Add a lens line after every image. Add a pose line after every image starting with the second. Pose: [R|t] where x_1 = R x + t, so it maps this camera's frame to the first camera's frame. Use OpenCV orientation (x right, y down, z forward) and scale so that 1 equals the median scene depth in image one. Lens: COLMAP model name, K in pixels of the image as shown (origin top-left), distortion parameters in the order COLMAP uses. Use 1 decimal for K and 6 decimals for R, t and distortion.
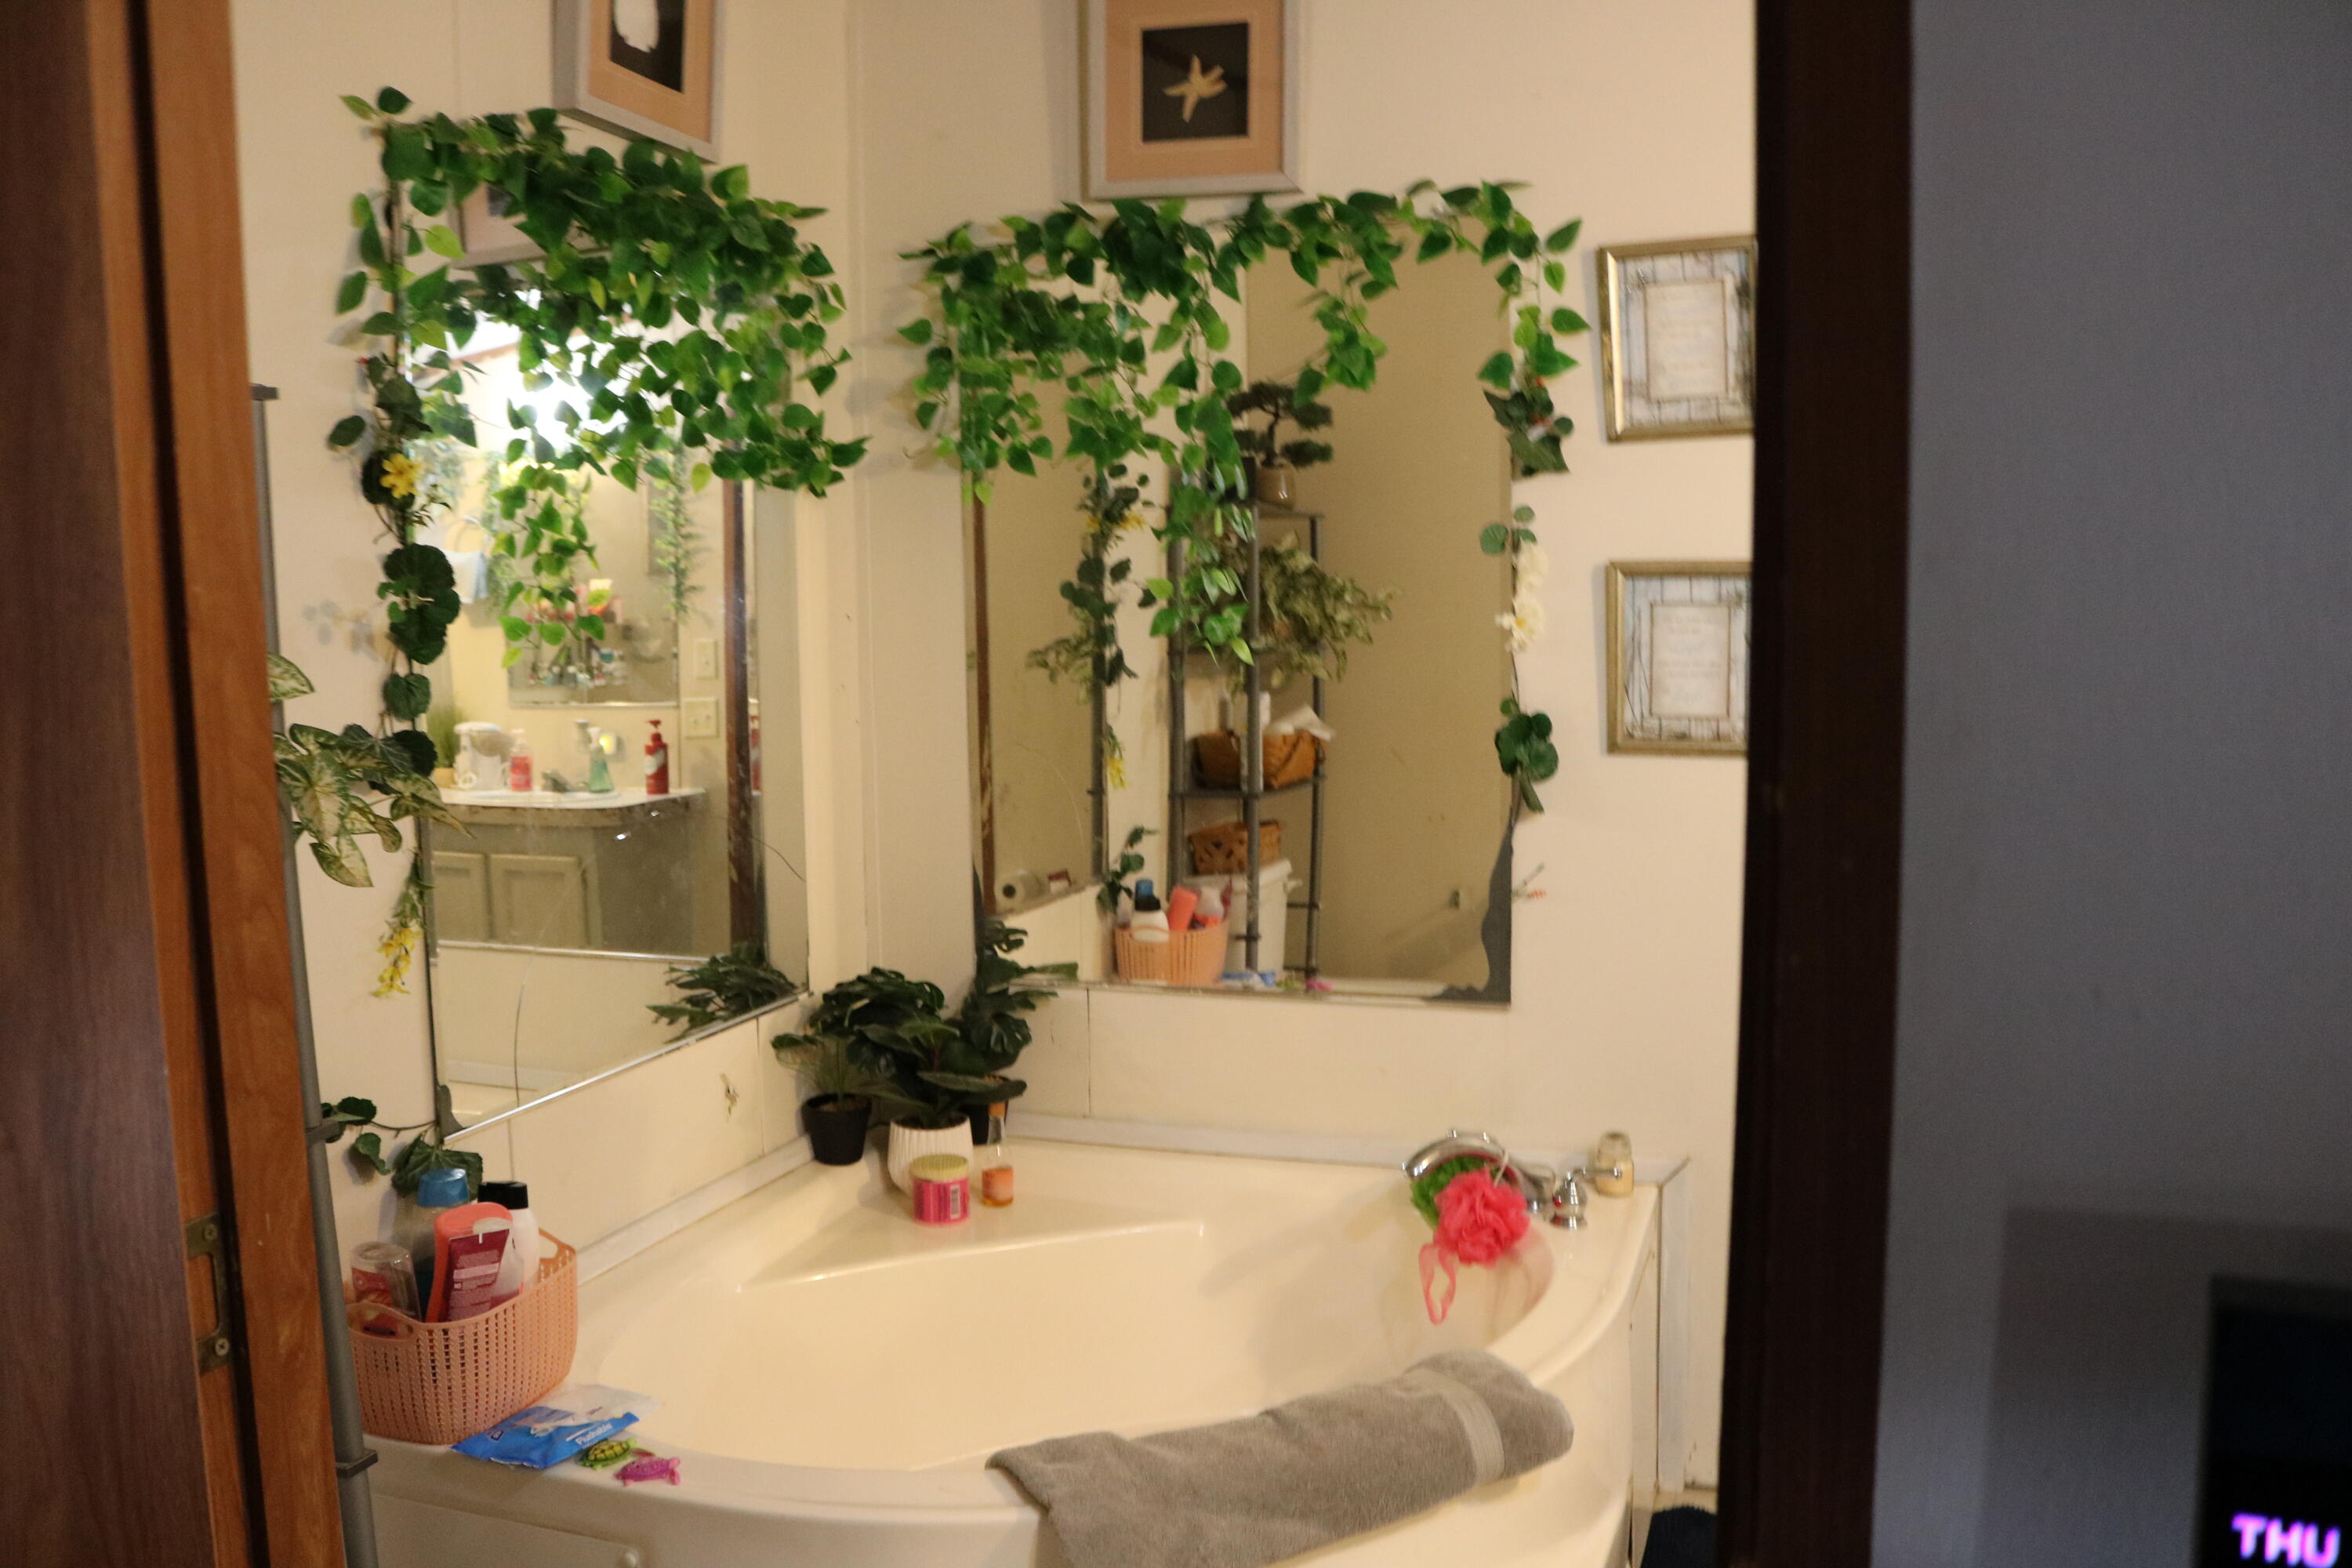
lens RADIAL K [[1931.5, 0, 1180.0], [0, 1931.5, 797.4], [0, 0, 1]] dist [-0.160382, 0.131192]
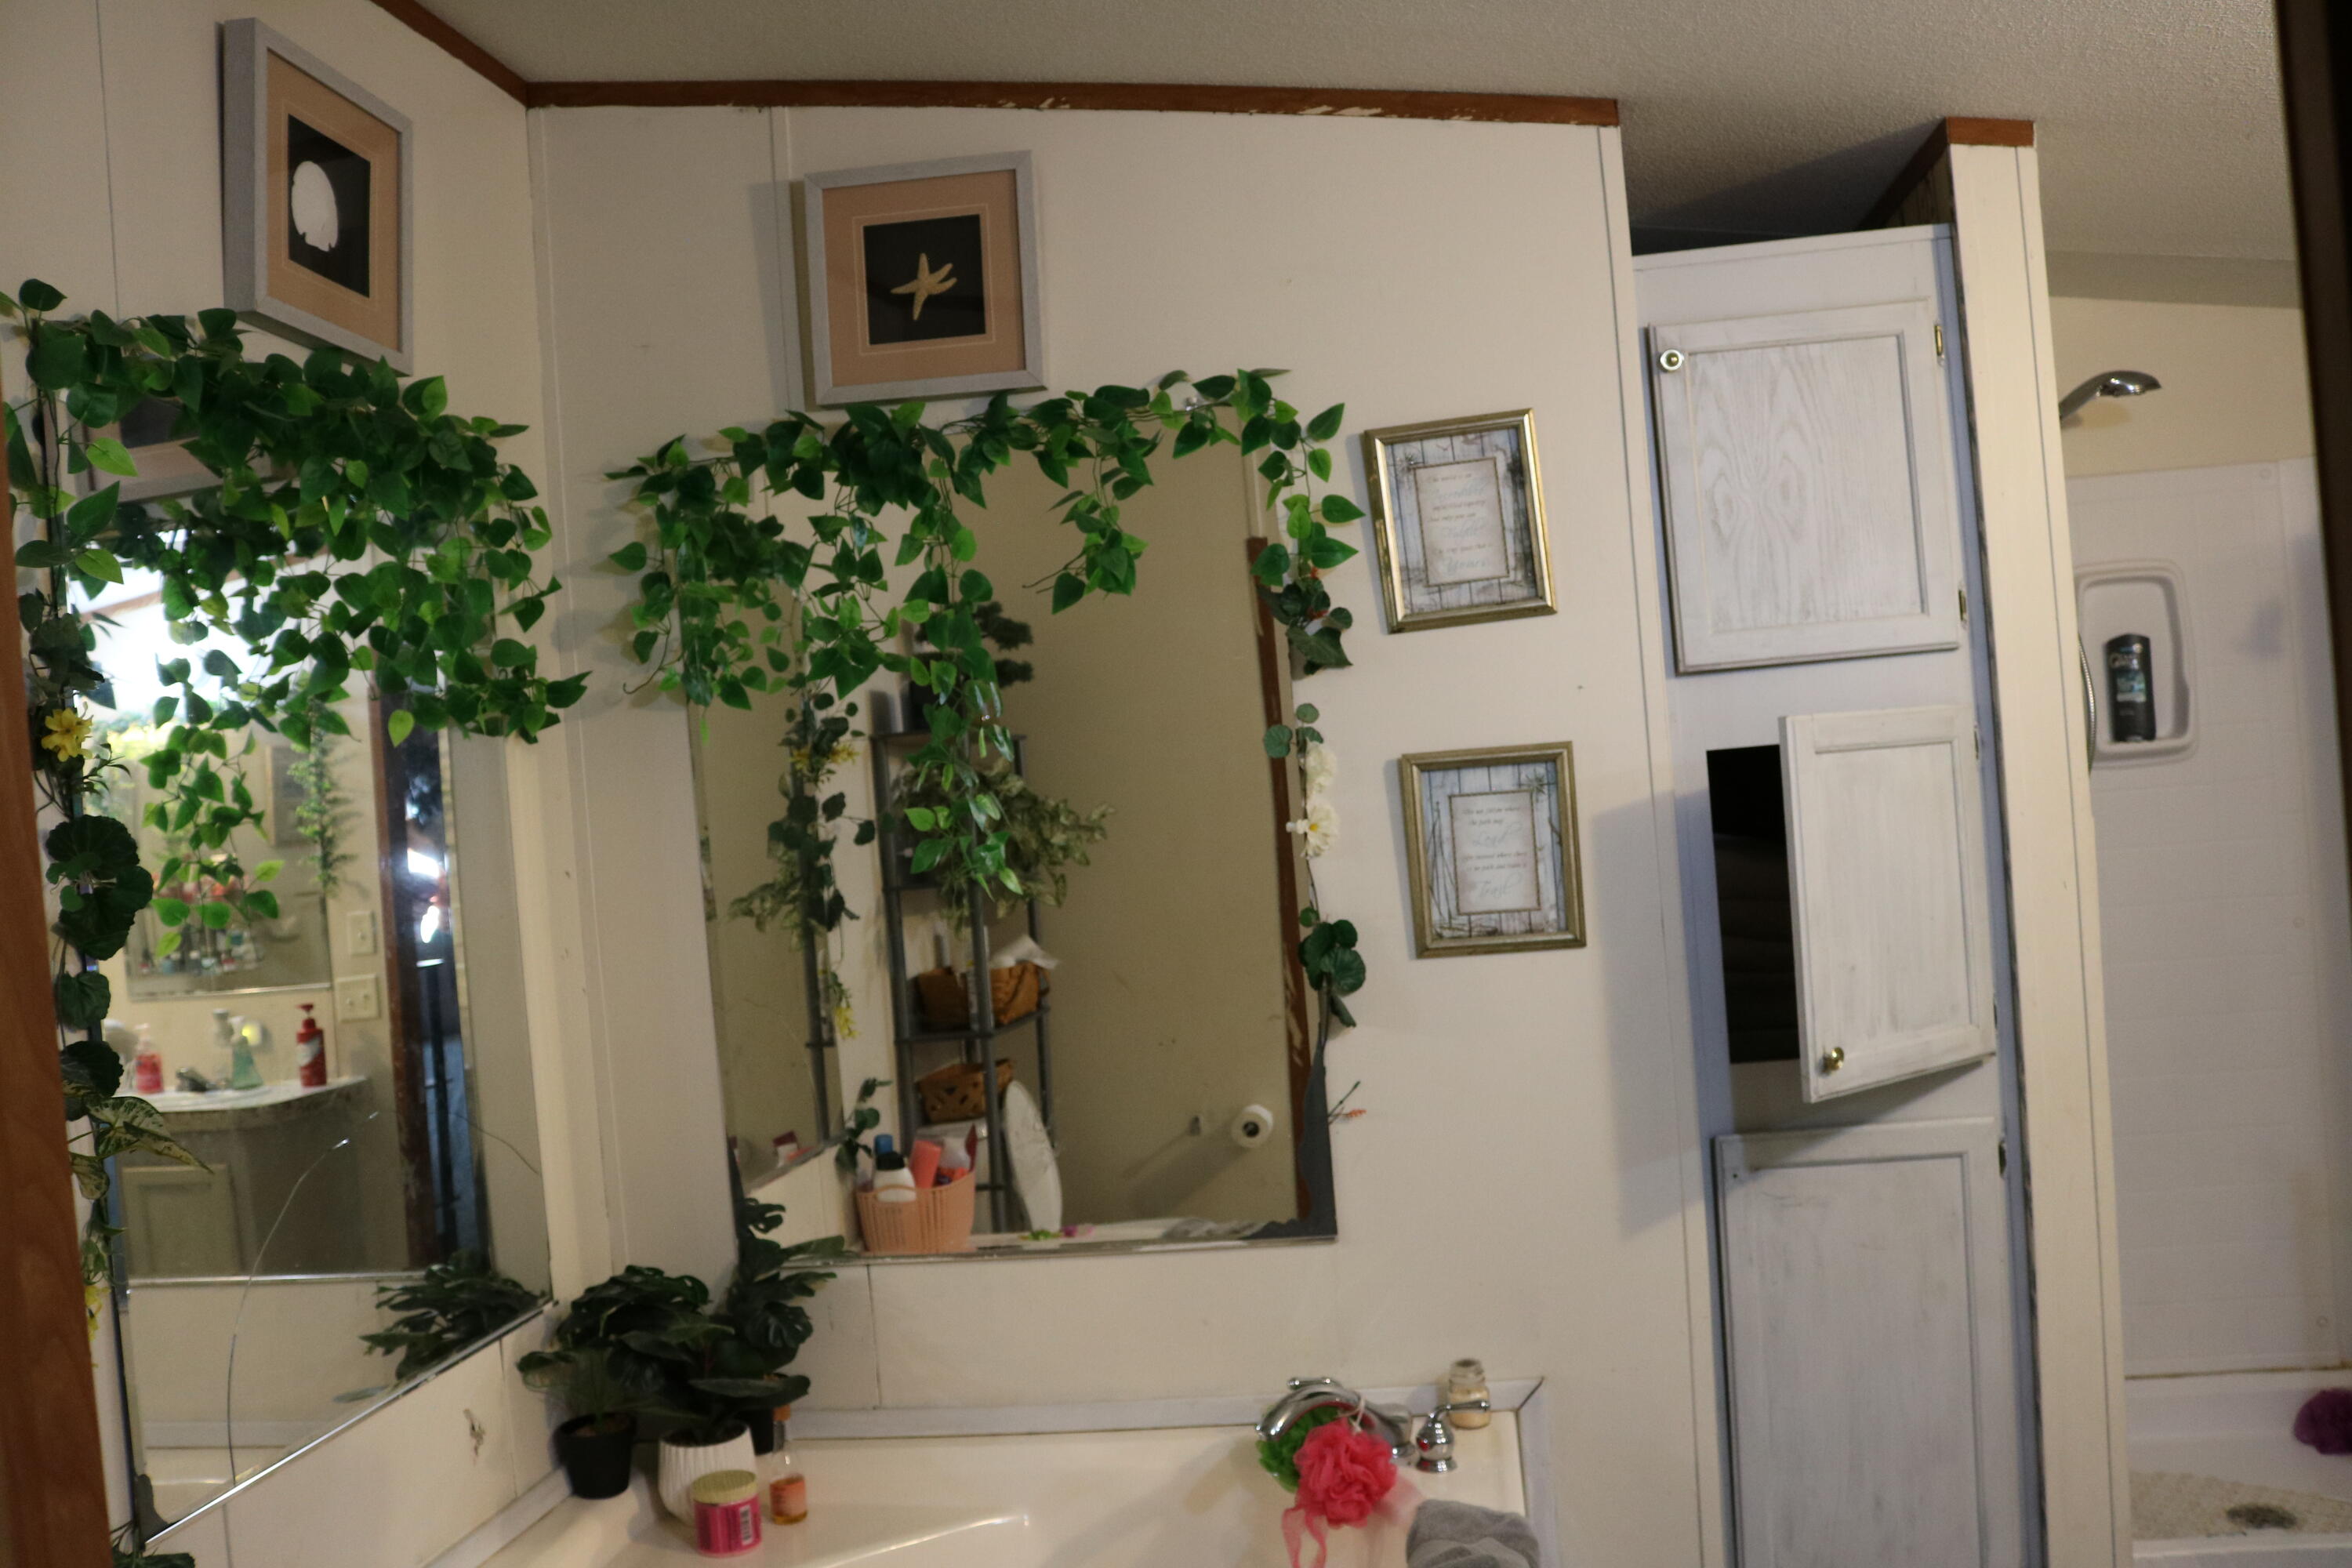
lens RADIAL K [[1931.5, 0, 1183.9], [0, 1931.5, 796.6], [0, 0, 1]] dist [-0.160382, 0.131192]
pose [[0.978646, -0.066811, 0.194393, -0.066250], [0.089227, 0.990036, -0.108937, -0.007816], [-0.185178, 0.123956, 0.974856, 0.081653]]
